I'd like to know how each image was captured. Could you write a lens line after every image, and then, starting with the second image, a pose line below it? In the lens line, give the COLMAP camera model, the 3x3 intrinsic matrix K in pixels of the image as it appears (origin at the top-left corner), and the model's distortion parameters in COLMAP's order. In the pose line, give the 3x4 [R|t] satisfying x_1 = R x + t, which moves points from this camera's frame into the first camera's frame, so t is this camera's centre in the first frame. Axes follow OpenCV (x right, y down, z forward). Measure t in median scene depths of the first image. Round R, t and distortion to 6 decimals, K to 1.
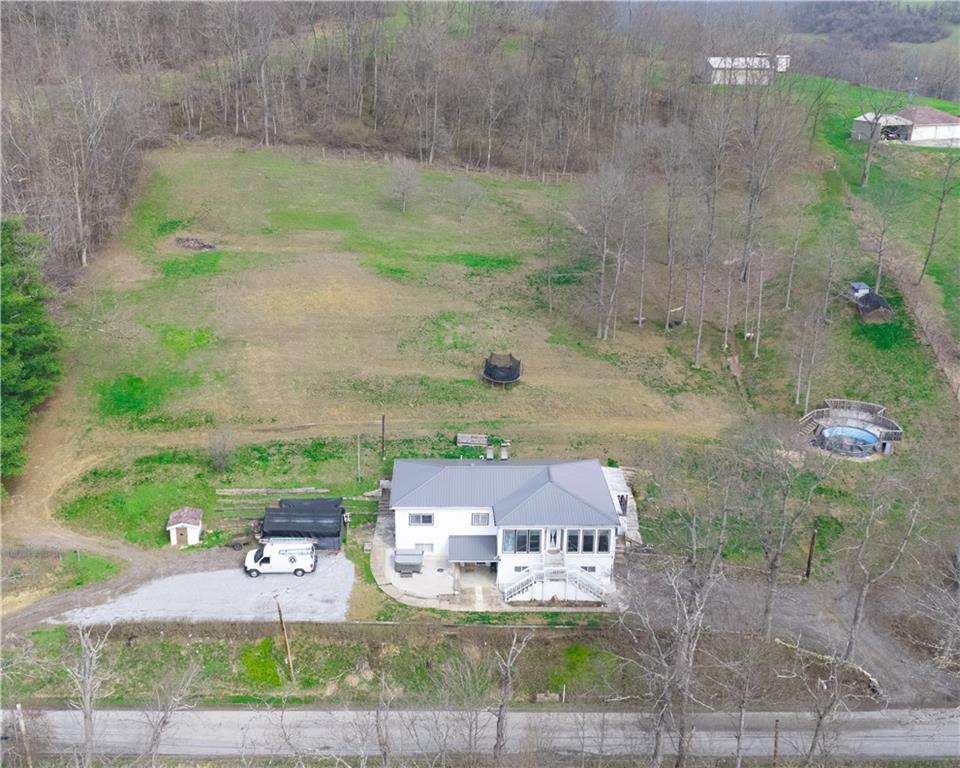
lens RADIAL K [[999.2, 0, 488.3], [0, 999.2, 379.8], [0, 0, 1]] dist [0.040897, 0.000000]
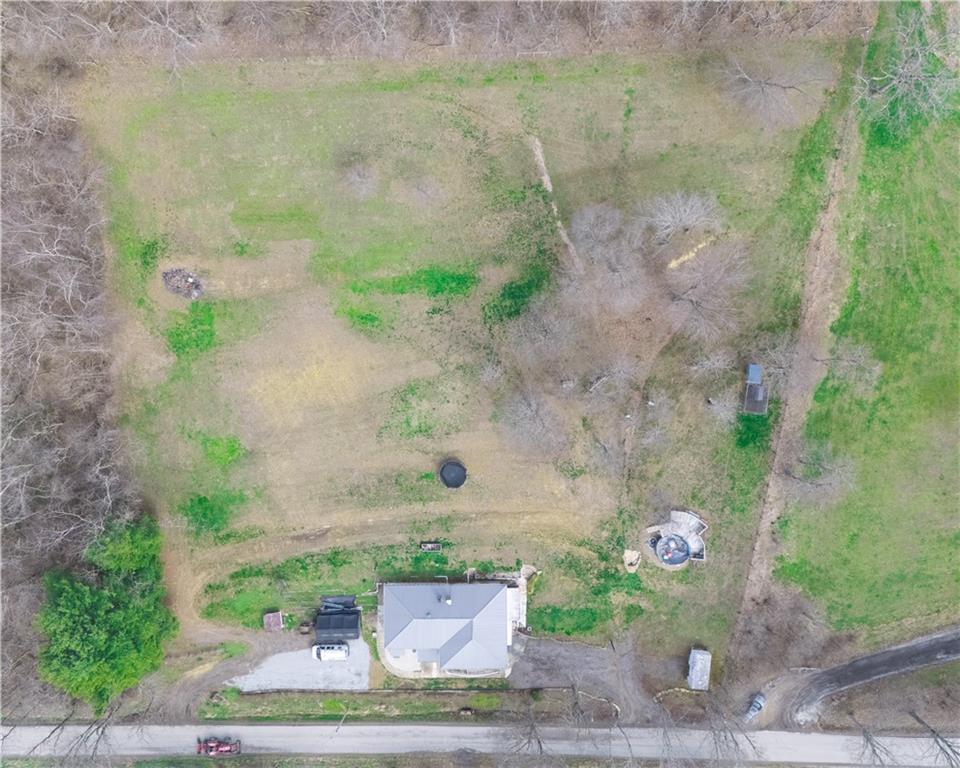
lens RADIAL K [[999.2, 0, 479.2], [0, 999.2, 382.0], [0, 0, 1]] dist [0.040897, 0.000000]
pose [[0.999085, 0.036382, -0.022463, 0.098761], [0.008671, 0.342039, 0.939646, -1.753870], [0.041869, -0.938981, 0.341411, 0.824157]]
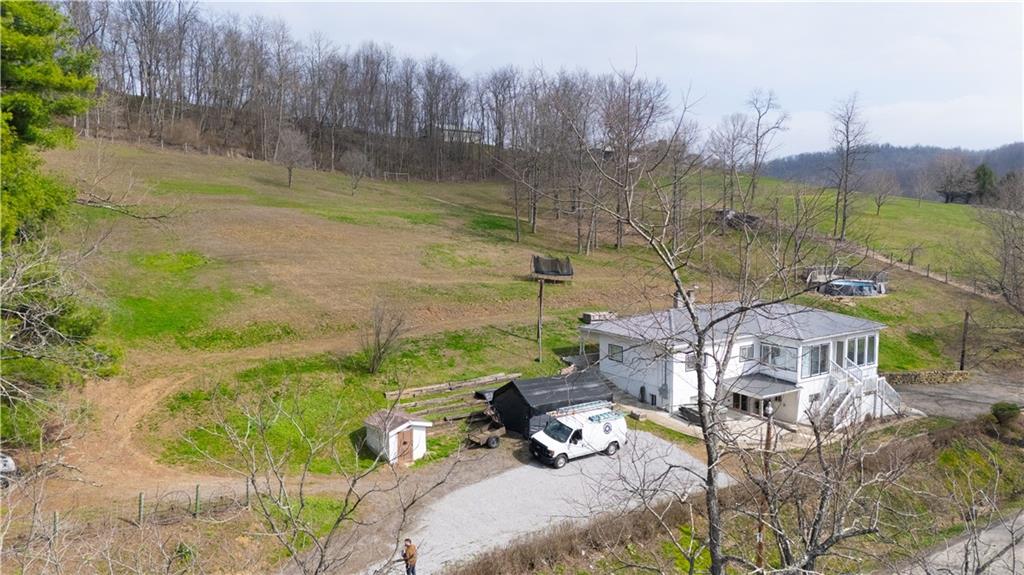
lens RADIAL K [[751.5, 0, 517.6], [0, 751.5, 289.9], [0, 0, 1]] dist [0.051529, -0.028183]
pose [[0.847792, -0.080794, 0.524138, -0.489675], [0.200997, 0.963545, -0.176584, 0.161269], [-0.490764, 0.255057, 0.833125, 0.559801]]
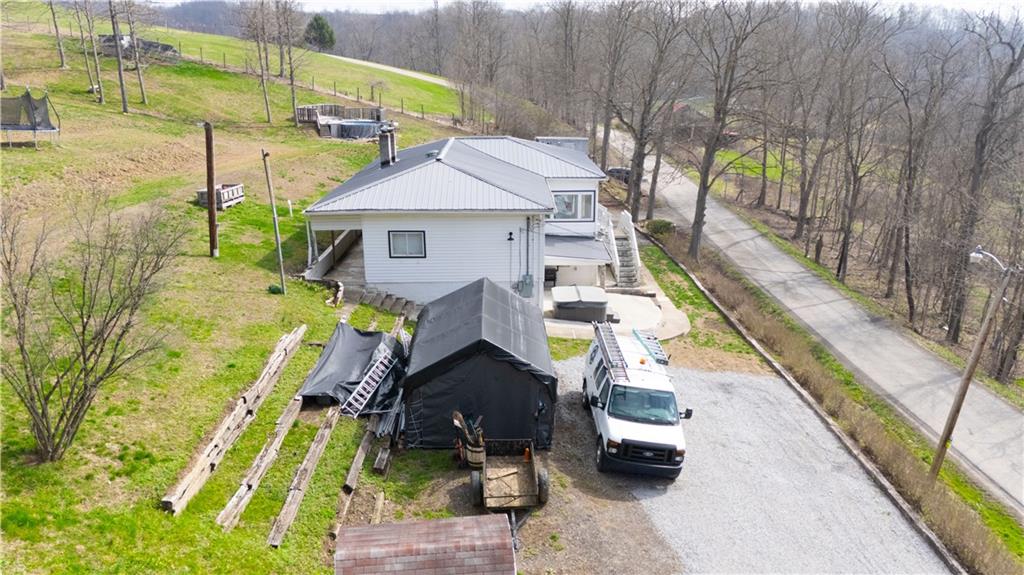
lens RADIAL K [[751.5, 0, 508.7], [0, 751.5, 289.5], [0, 0, 1]] dist [0.051529, -0.028183]
pose [[0.032757, -0.305071, 0.951766, -0.433778], [0.350116, 0.895440, 0.274966, 0.057359], [-0.936133, 0.324222, 0.136142, 0.969587]]
